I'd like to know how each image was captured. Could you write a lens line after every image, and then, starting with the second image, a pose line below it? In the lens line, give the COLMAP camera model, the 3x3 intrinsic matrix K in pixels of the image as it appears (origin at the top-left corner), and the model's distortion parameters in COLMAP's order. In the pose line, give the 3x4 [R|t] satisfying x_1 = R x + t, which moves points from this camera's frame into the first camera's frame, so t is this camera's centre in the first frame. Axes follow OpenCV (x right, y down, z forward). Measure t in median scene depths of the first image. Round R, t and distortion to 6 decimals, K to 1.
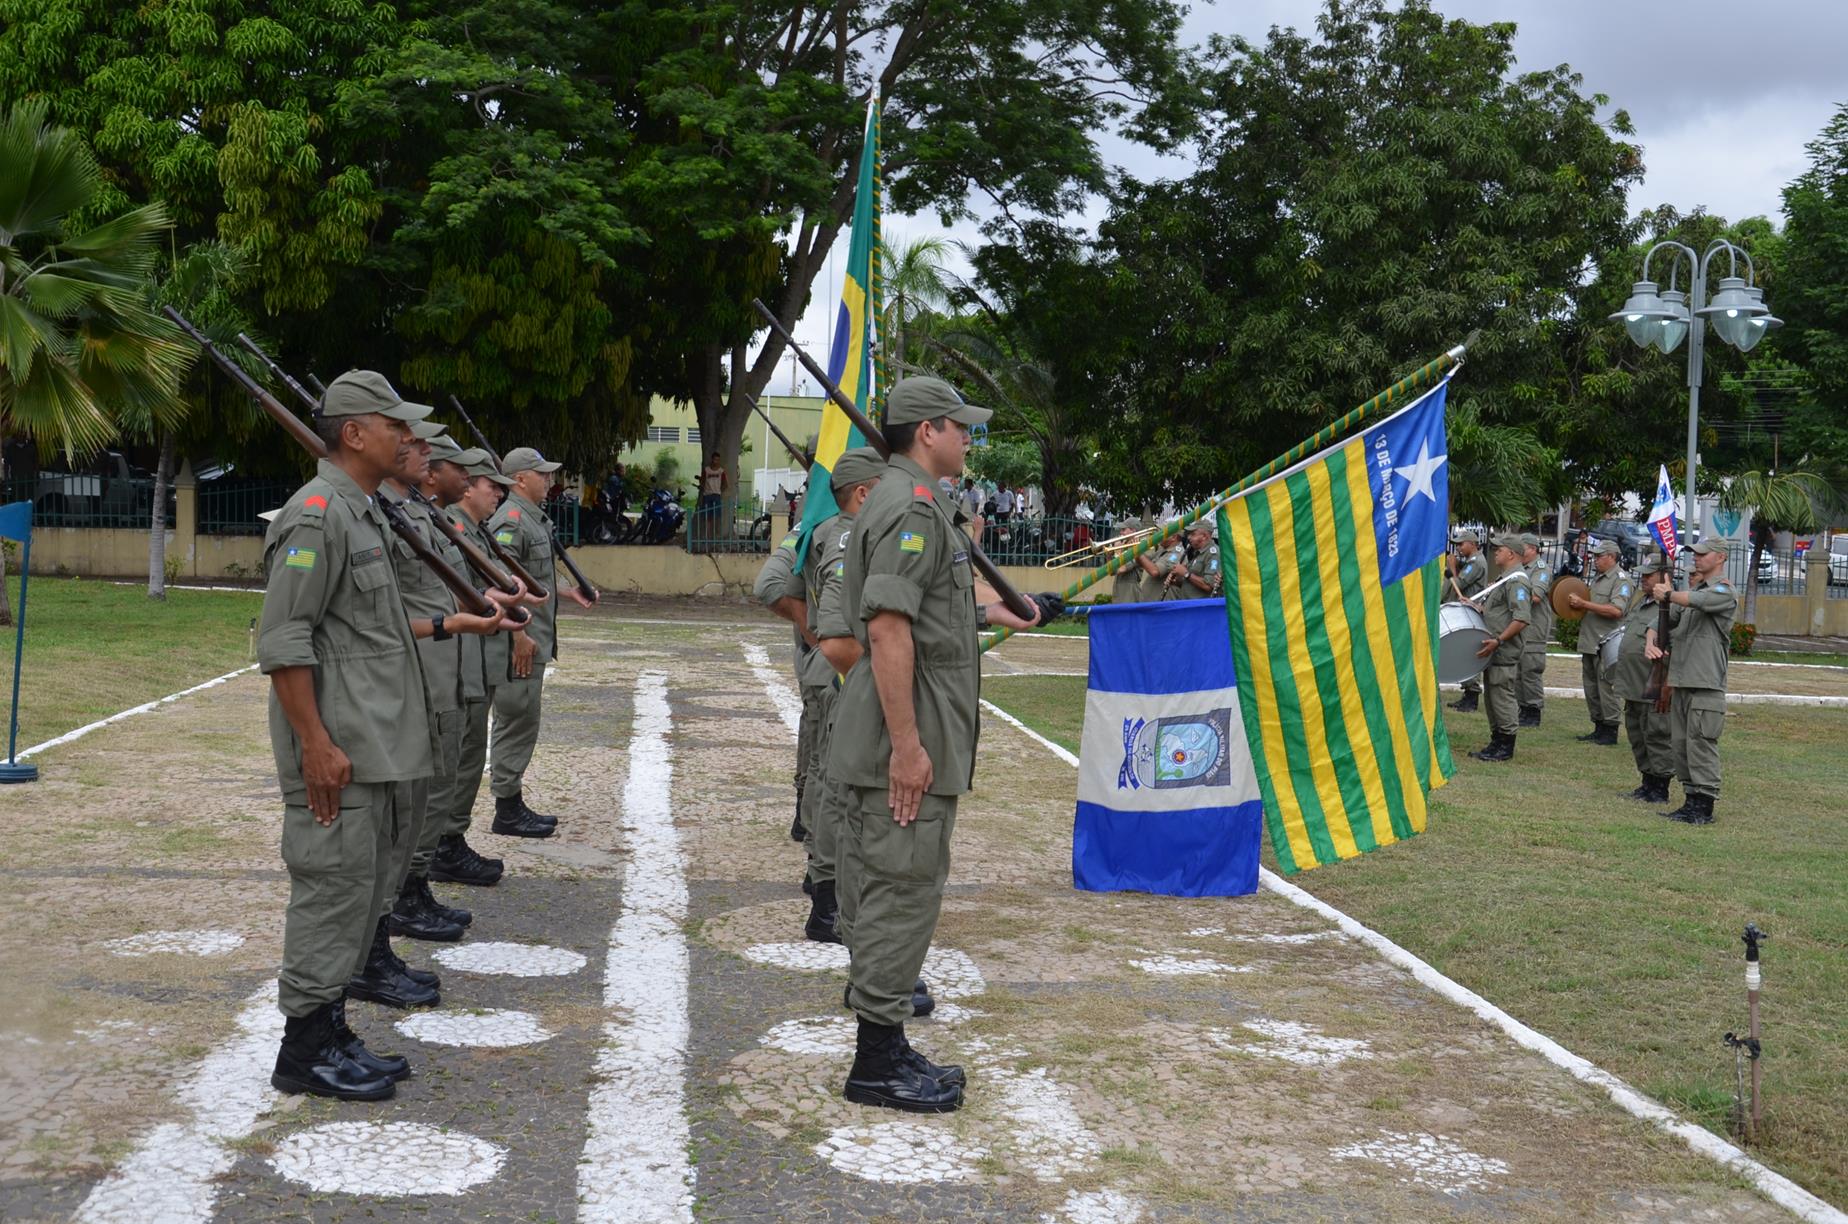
lens RADIAL K [[1886.8, 0, 924.0], [0, 1886.8, 612.0], [0, 0, 1]] dist [0.007990, -0.030701]
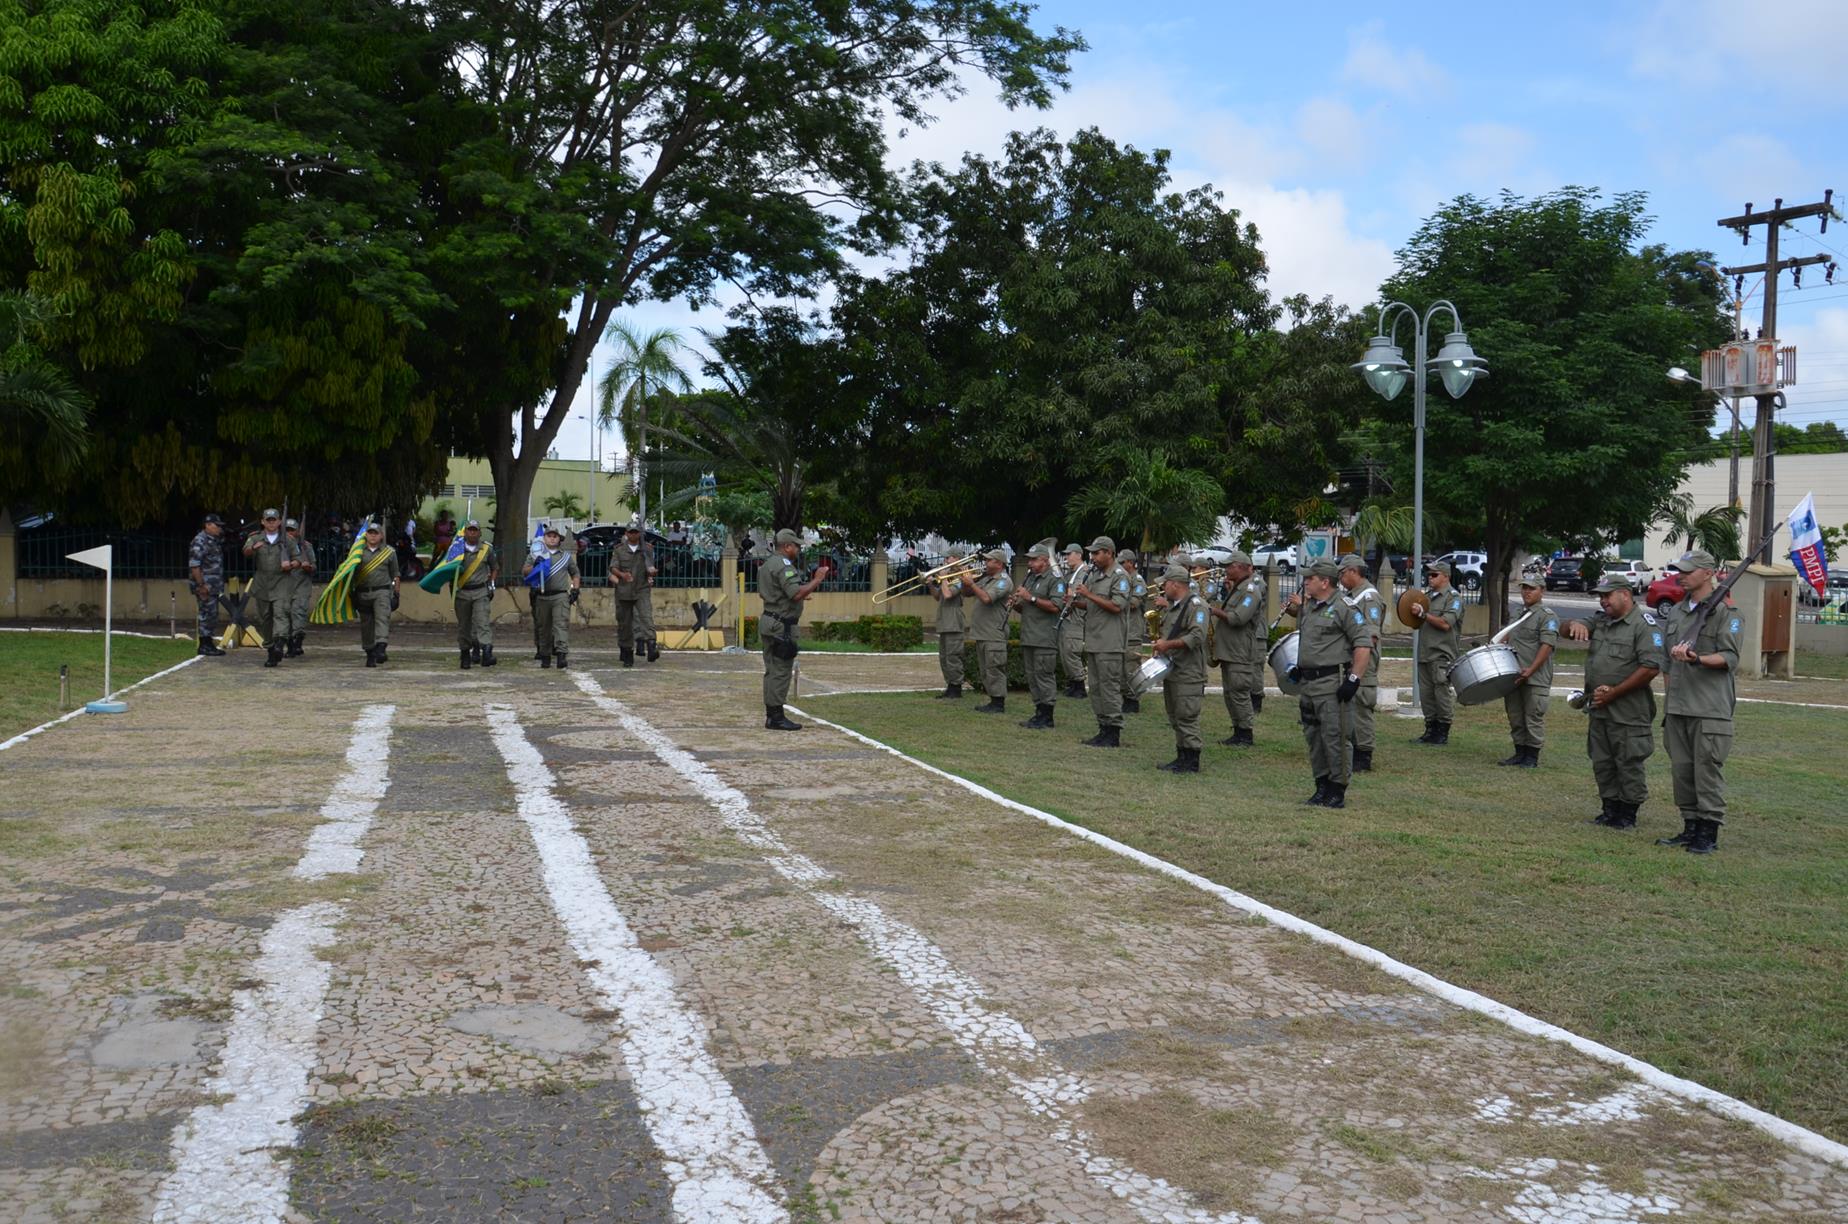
lens RADIAL K [[1446.4, 0, 932.8], [0, 1446.4, 610.1], [0, 0, 1]] dist [-0.017417, 0.010927]
pose [[0.981376, -0.022339, 0.190795, -0.033840], [0.024325, 0.999672, -0.008074, -0.004186], [-0.190552, 0.012564, 0.981597, 0.109040]]
